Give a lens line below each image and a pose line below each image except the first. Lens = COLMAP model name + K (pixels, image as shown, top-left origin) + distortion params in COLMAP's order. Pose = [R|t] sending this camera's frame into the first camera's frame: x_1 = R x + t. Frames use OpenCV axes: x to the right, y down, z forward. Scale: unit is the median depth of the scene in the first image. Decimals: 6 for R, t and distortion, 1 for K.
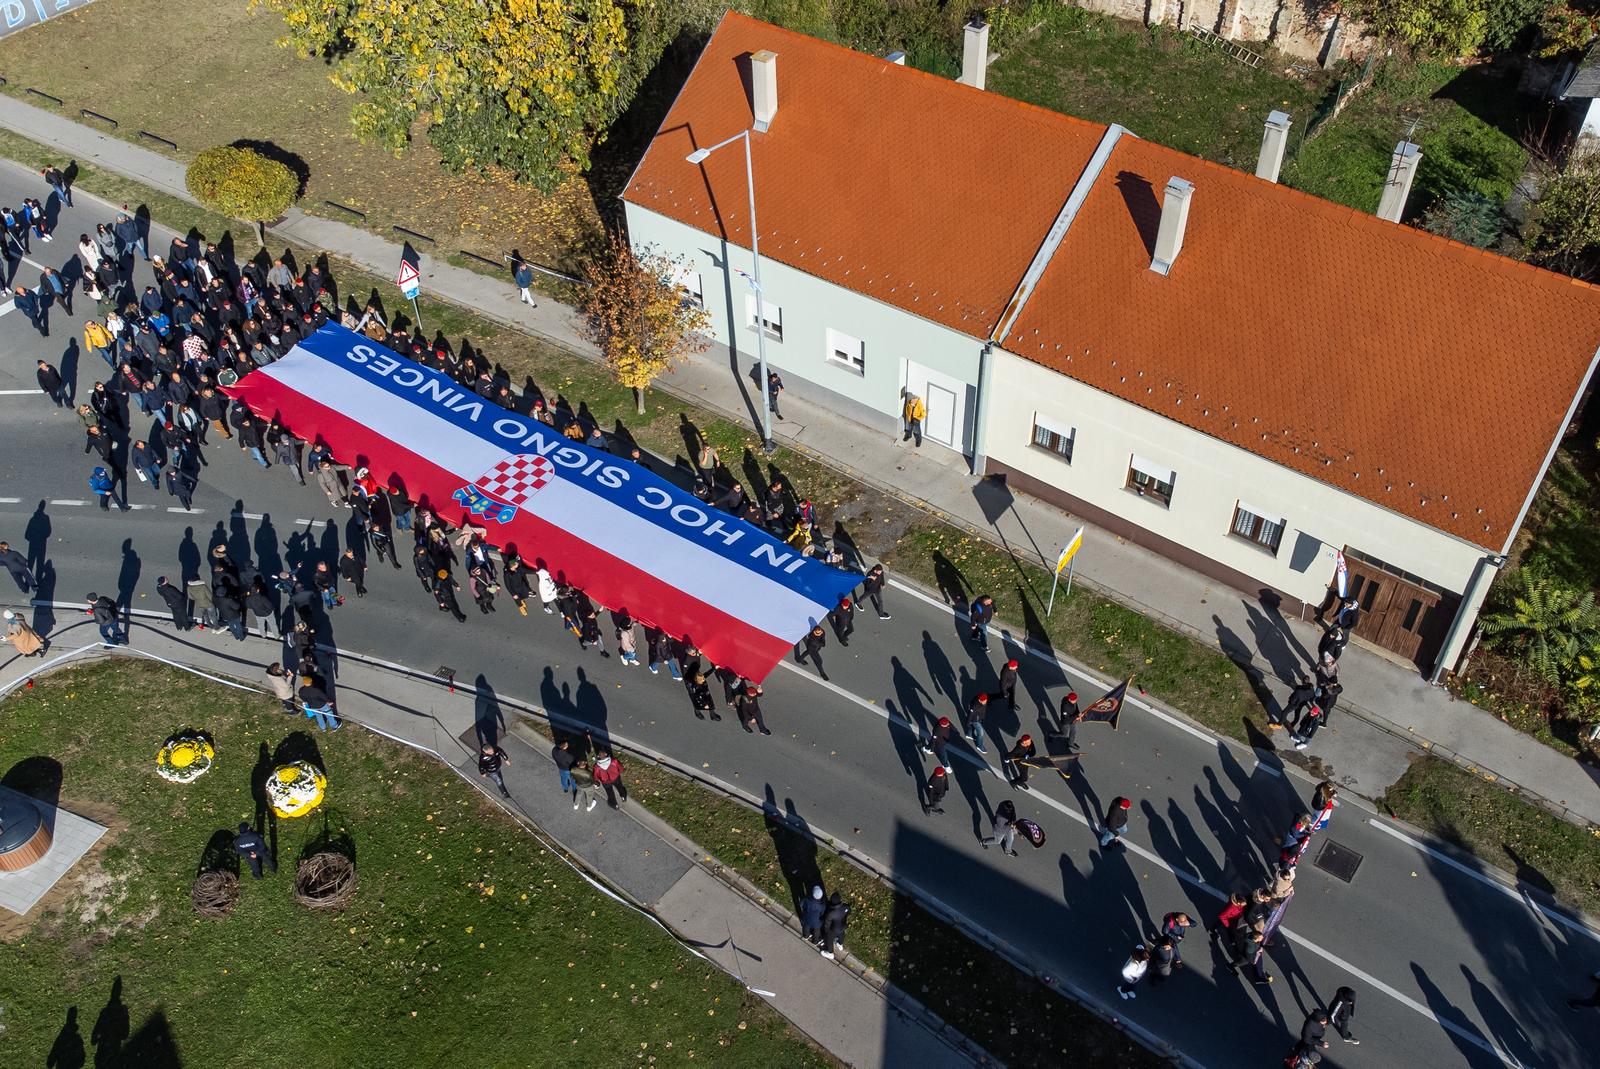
lens RADIAL K [[1409.5, 0, 794.1], [0, 1409.5, 534.0], [0, 0, 1]] dist [0.040239, 0.014649]
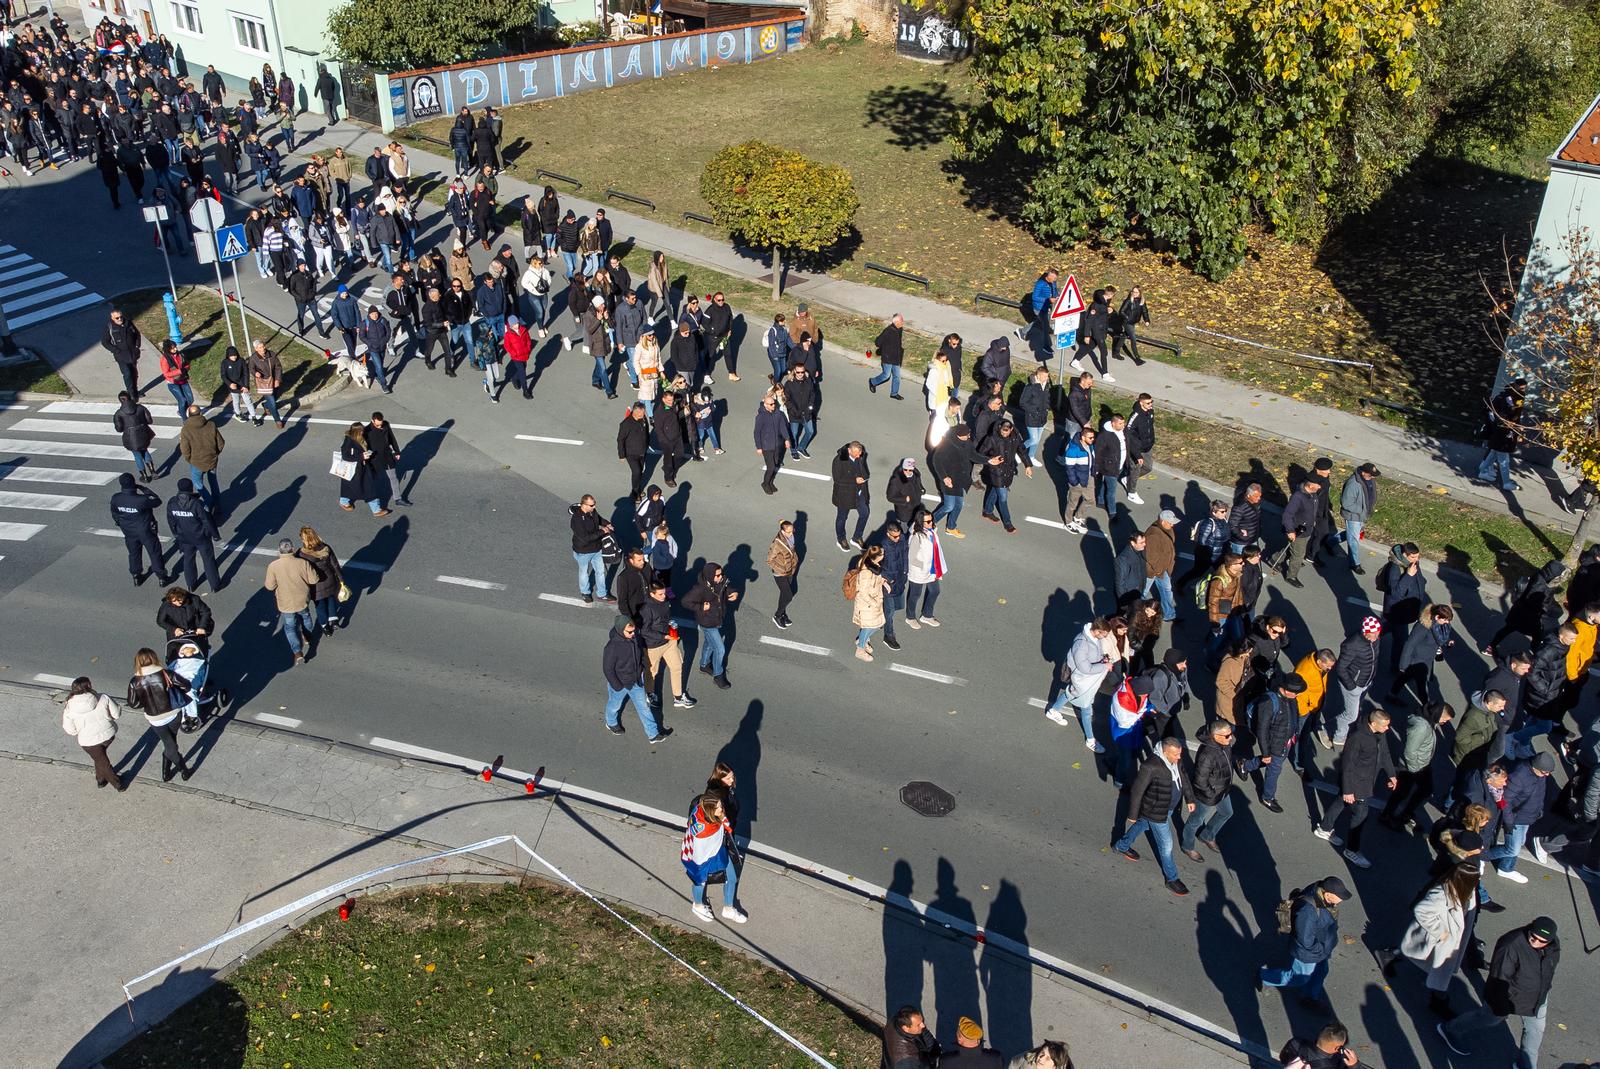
lens RADIAL K [[1409.5, 0, 794.1], [0, 1409.5, 534.0], [0, 0, 1]] dist [0.040239, 0.014649]
pose [[0.975399, 0.107576, -0.192418, -0.325270], [-0.152075, 0.960261, -0.234036, 0.072967], [0.159595, 0.257540, 0.952997, 0.574845]]
